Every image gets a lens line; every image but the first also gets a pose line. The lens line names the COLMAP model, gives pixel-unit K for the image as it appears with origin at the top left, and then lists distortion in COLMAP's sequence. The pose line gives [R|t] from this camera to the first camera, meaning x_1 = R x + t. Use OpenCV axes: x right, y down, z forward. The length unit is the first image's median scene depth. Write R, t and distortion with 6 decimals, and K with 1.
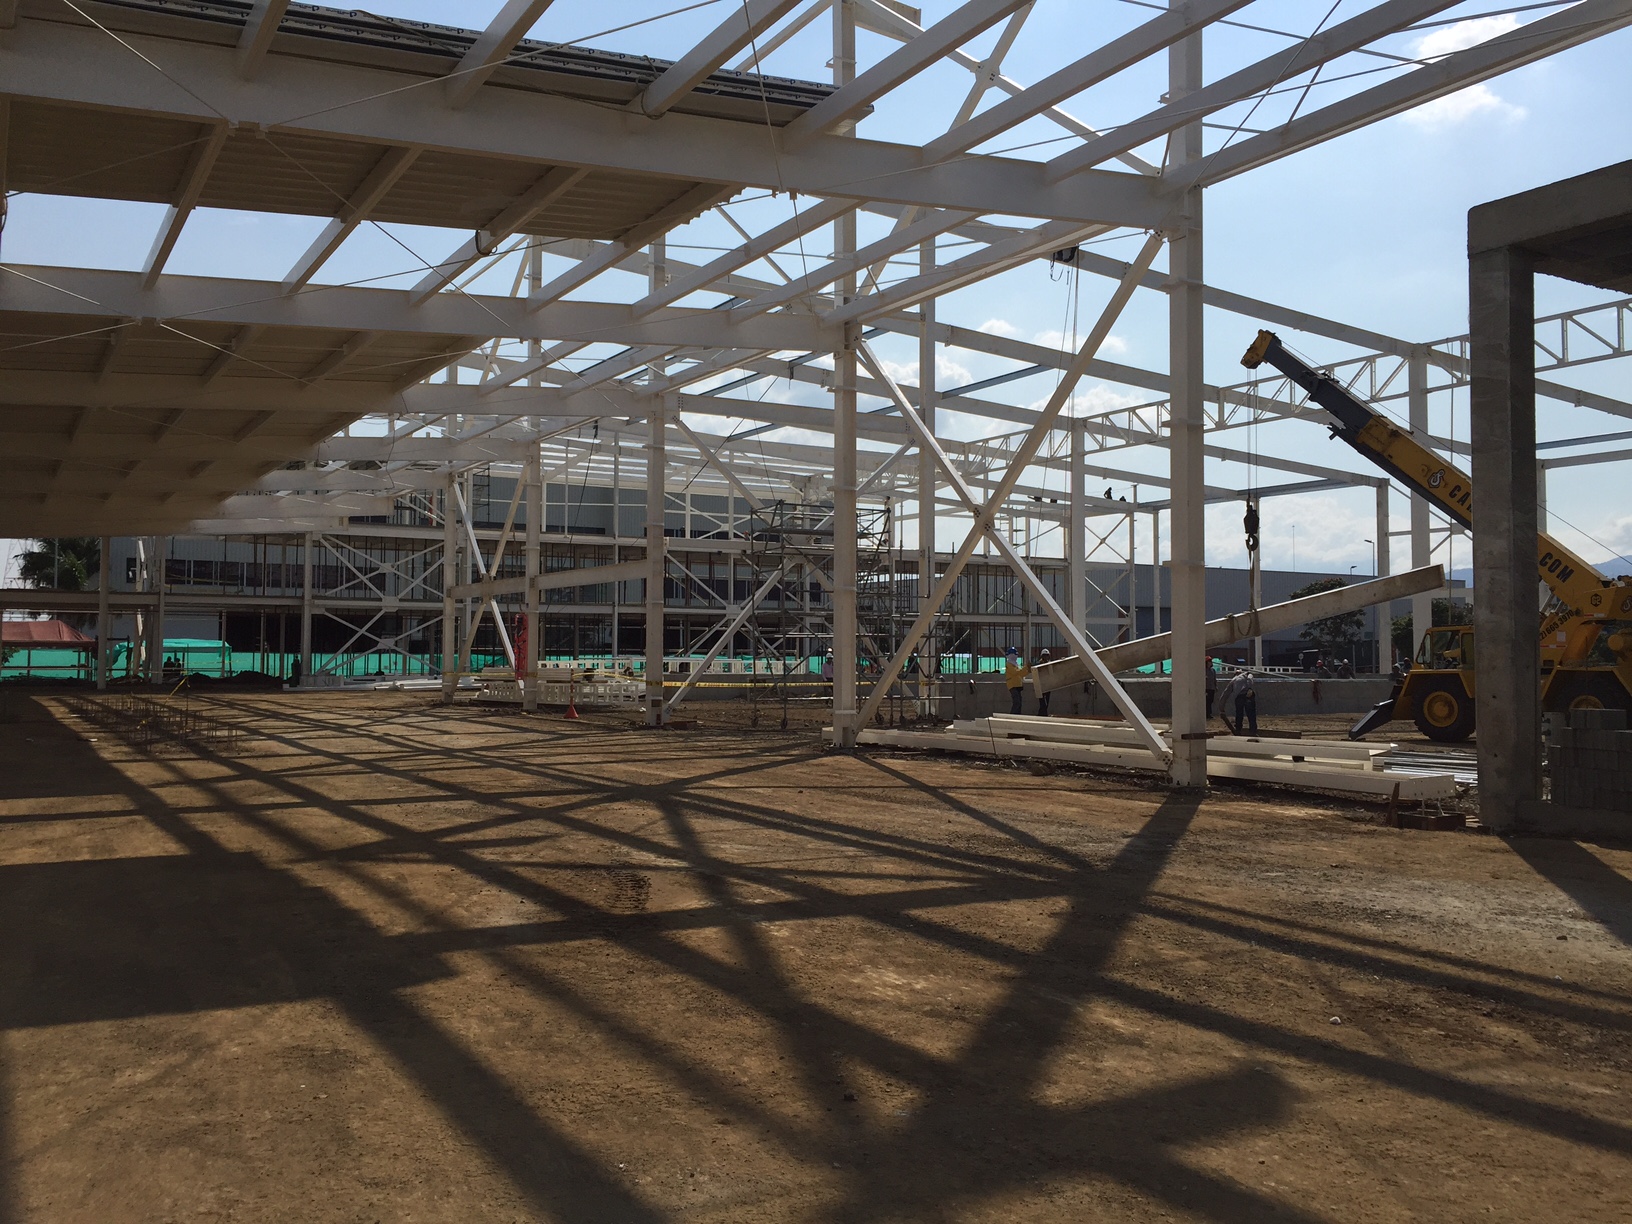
lens RADIAL K [[1409.8, 0, 828.5], [0, 1409.8, 591.6], [0, 0, 1]] dist [0.075020, -0.101182]
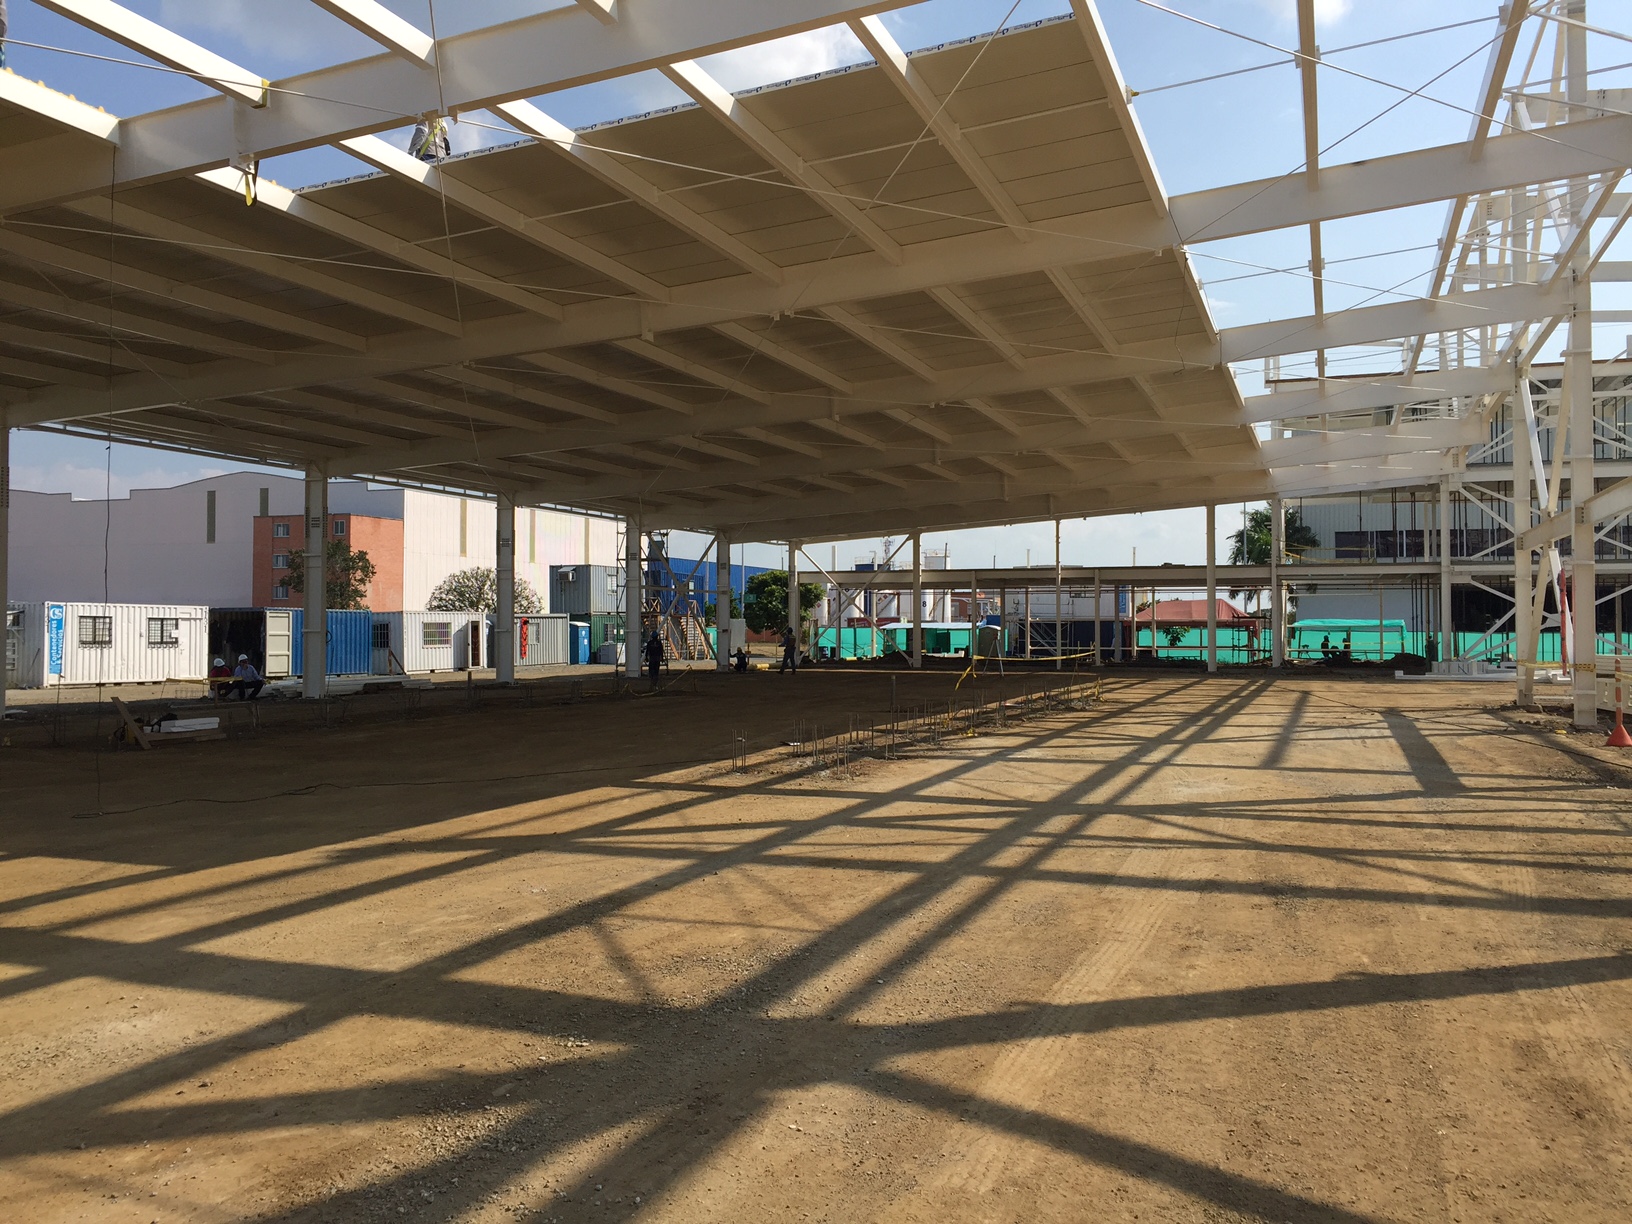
lens RADIAL K [[1409.8, 0, 828.5], [0, 1409.8, 591.6], [0, 0, 1]] dist [0.075020, -0.101182]
pose [[0.634427, -0.024968, -0.772579, 0.037829], [0.036000, 0.999348, -0.002734, 0.009521], [0.772144, -0.026078, 0.634913, 0.211456]]
